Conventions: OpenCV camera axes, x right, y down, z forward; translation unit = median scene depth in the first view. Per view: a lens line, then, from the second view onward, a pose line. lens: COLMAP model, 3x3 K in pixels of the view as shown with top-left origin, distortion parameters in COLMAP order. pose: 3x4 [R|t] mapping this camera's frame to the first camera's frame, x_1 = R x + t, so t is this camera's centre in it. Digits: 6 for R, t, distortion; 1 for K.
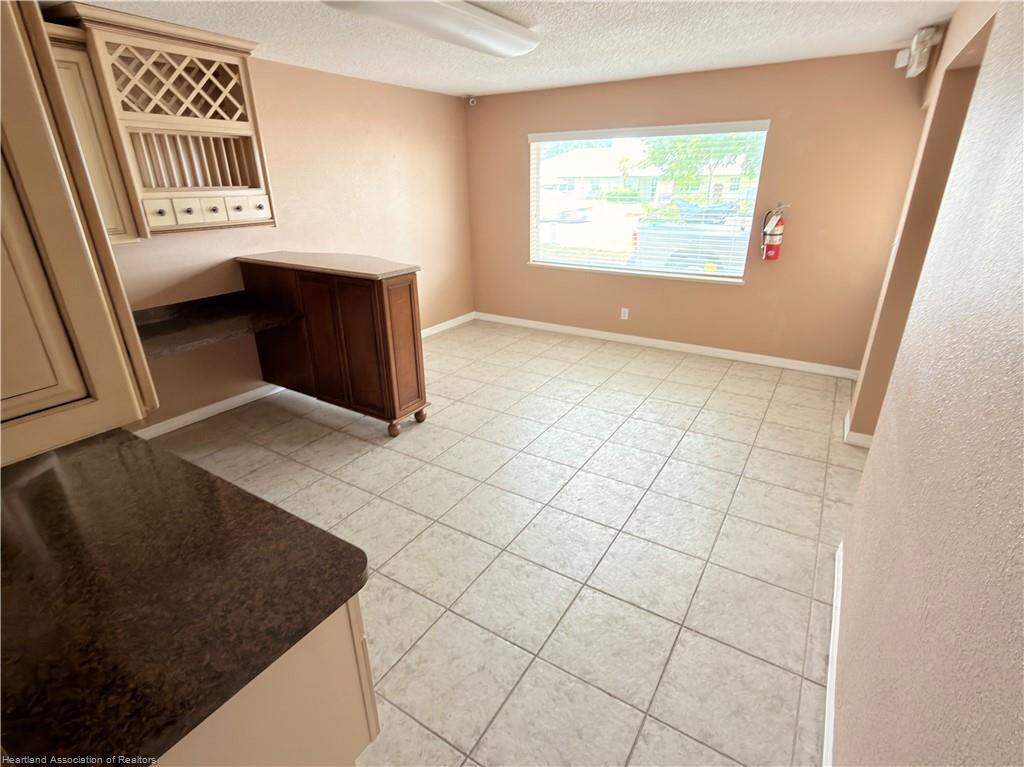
lens RADIAL K [[510.5, 0, 512.0], [0, 510.5, 383.5], [0, 0, 1]] dist [-0.001163, -0.000710]
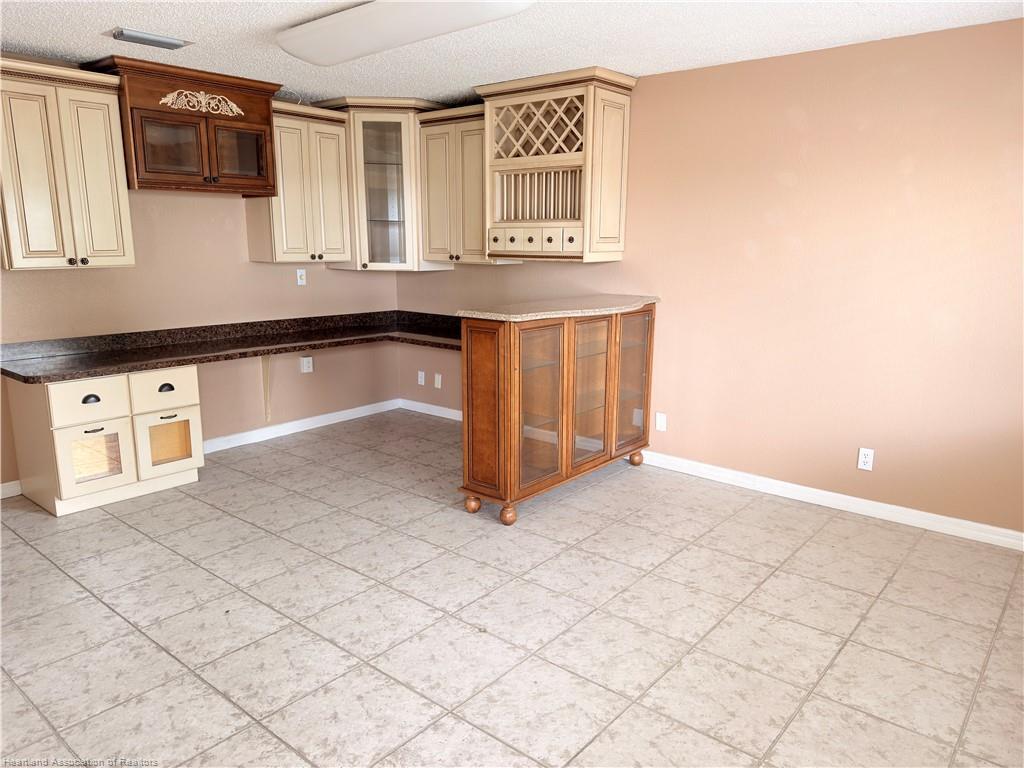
lens RADIAL K [[711.7, 0, 512.0], [0, 711.7, 384.0], [0, 0, 1]] dist [0.095917, -0.098584]
pose [[-0.140850, 0.219392, -0.965416, 0.916191], [-0.355503, 0.898894, 0.256141, -0.442796], [0.924002, 0.379286, -0.048615, 1.164752]]
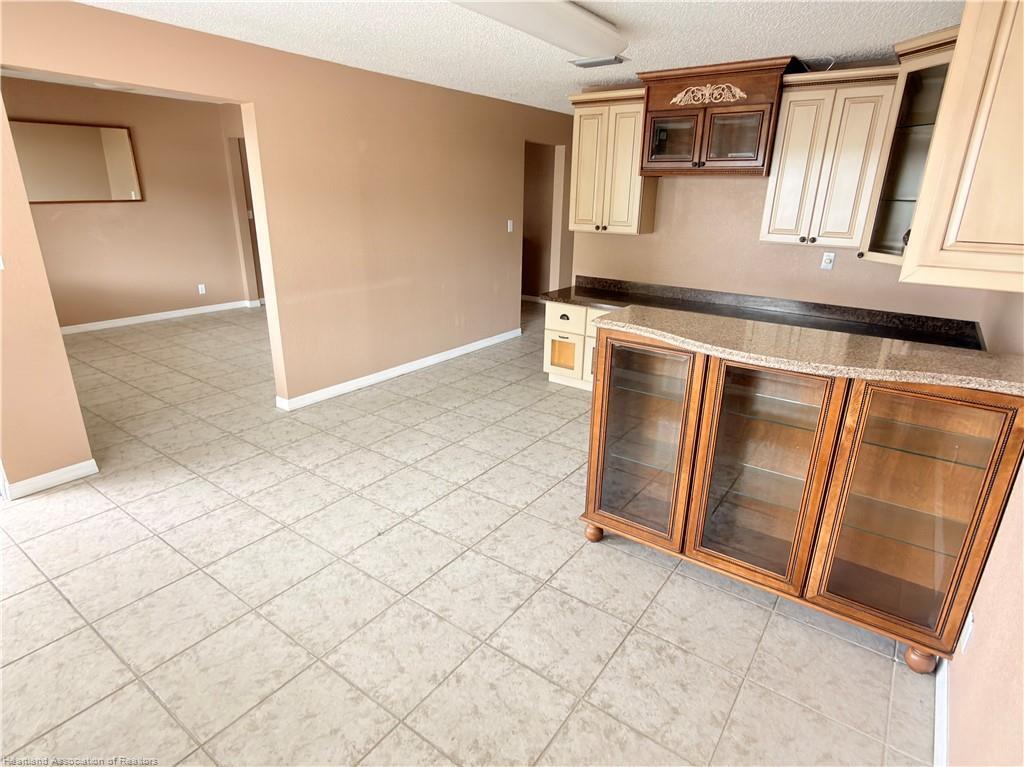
lens RADIAL K [[562.3, 0, 512.0], [0, 562.3, 383.5], [0, 0, 1]] dist [0.000133, 0.000306]
pose [[-0.998086, -0.017688, 0.059257, -0.134094], [0.024623, 0.765319, 0.643180, -0.681531], [-0.056727, 0.643408, -0.763418, 1.722864]]
